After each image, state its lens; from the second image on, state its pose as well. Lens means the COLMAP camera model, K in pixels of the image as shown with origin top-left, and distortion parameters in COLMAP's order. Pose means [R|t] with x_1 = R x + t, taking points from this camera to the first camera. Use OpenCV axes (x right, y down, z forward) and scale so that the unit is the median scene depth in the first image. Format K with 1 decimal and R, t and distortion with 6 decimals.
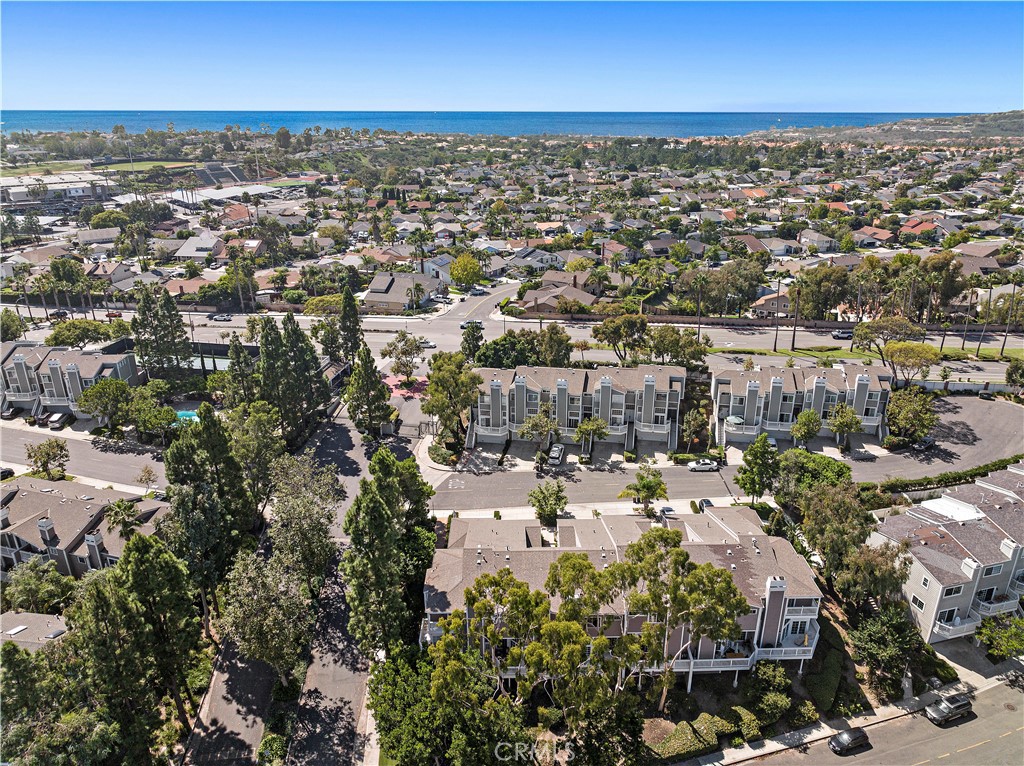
lens RADIAL K [[718.6, 0, 517.1], [0, 718.6, 384.2], [0, 0, 1]] dist [-0.034912, -0.000790]
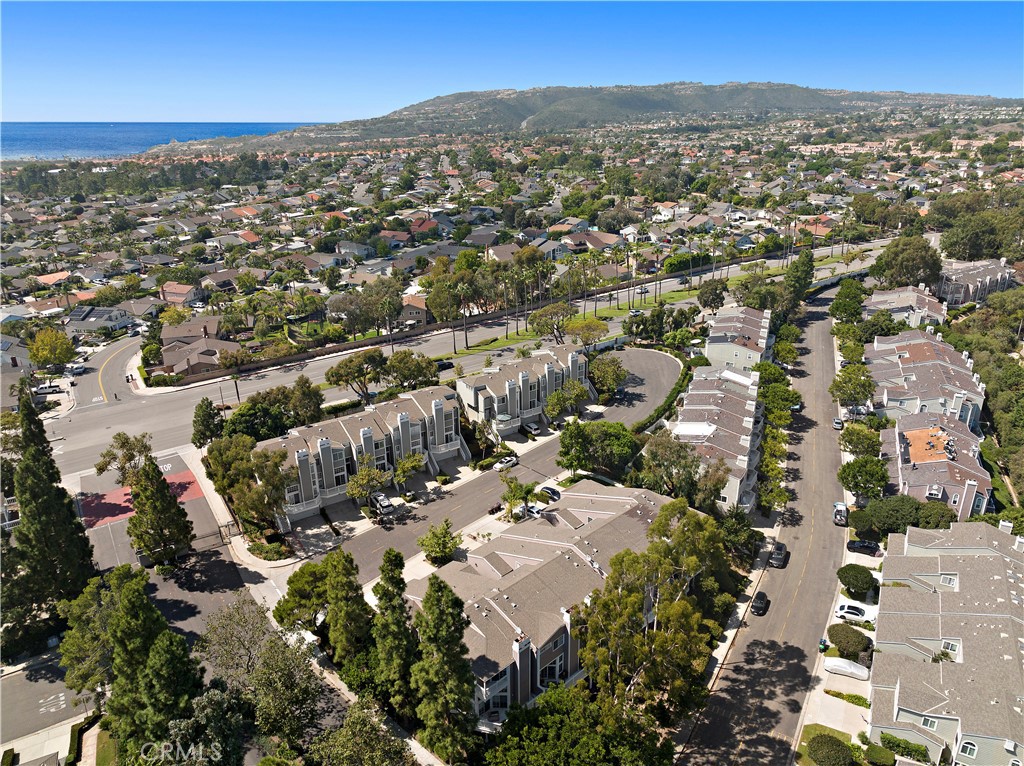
lens RADIAL K [[718.6, 0, 517.1], [0, 718.6, 384.2], [0, 0, 1]] dist [-0.034912, -0.000790]
pose [[0.718018, -0.254701, 0.647748, -0.406192], [0.262478, 0.961014, 0.086928, -0.094870], [-0.644636, 0.107603, 0.756879, 0.122657]]
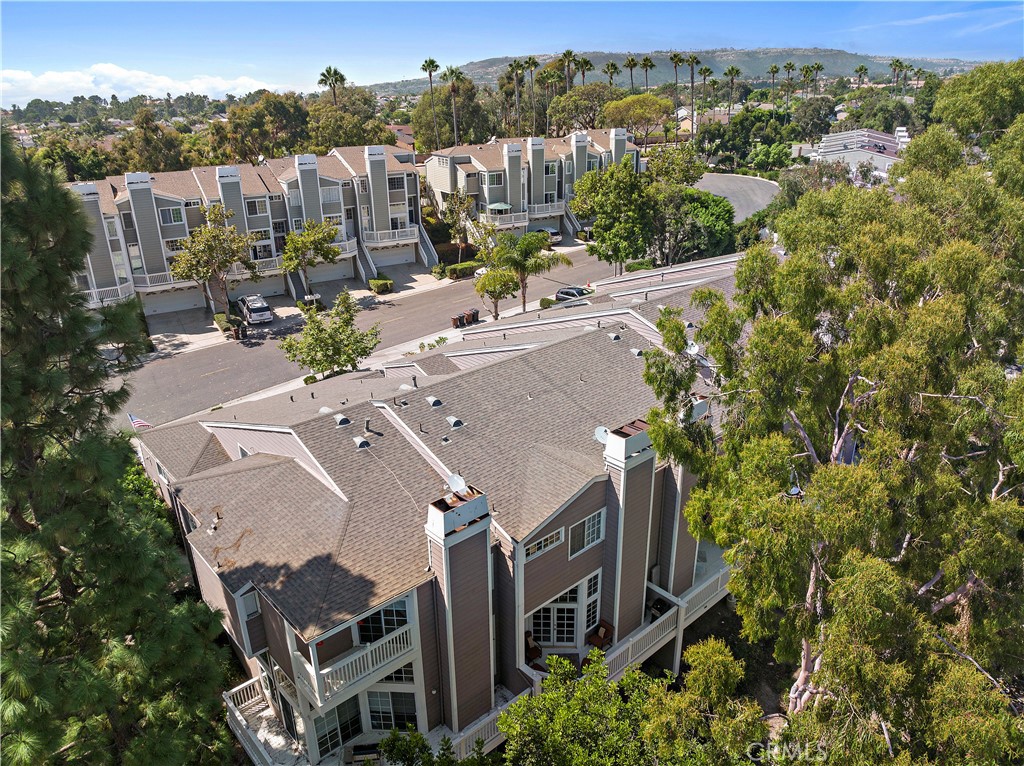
lens RADIAL K [[718.6, 0, 517.1], [0, 718.6, 384.2], [0, 0, 1]] dist [-0.034912, -0.000790]
pose [[0.749382, -0.260146, 0.608893, -0.132341], [0.249102, 0.962793, 0.104771, 0.142764], [-0.613494, 0.073163, 0.786303, 0.482591]]
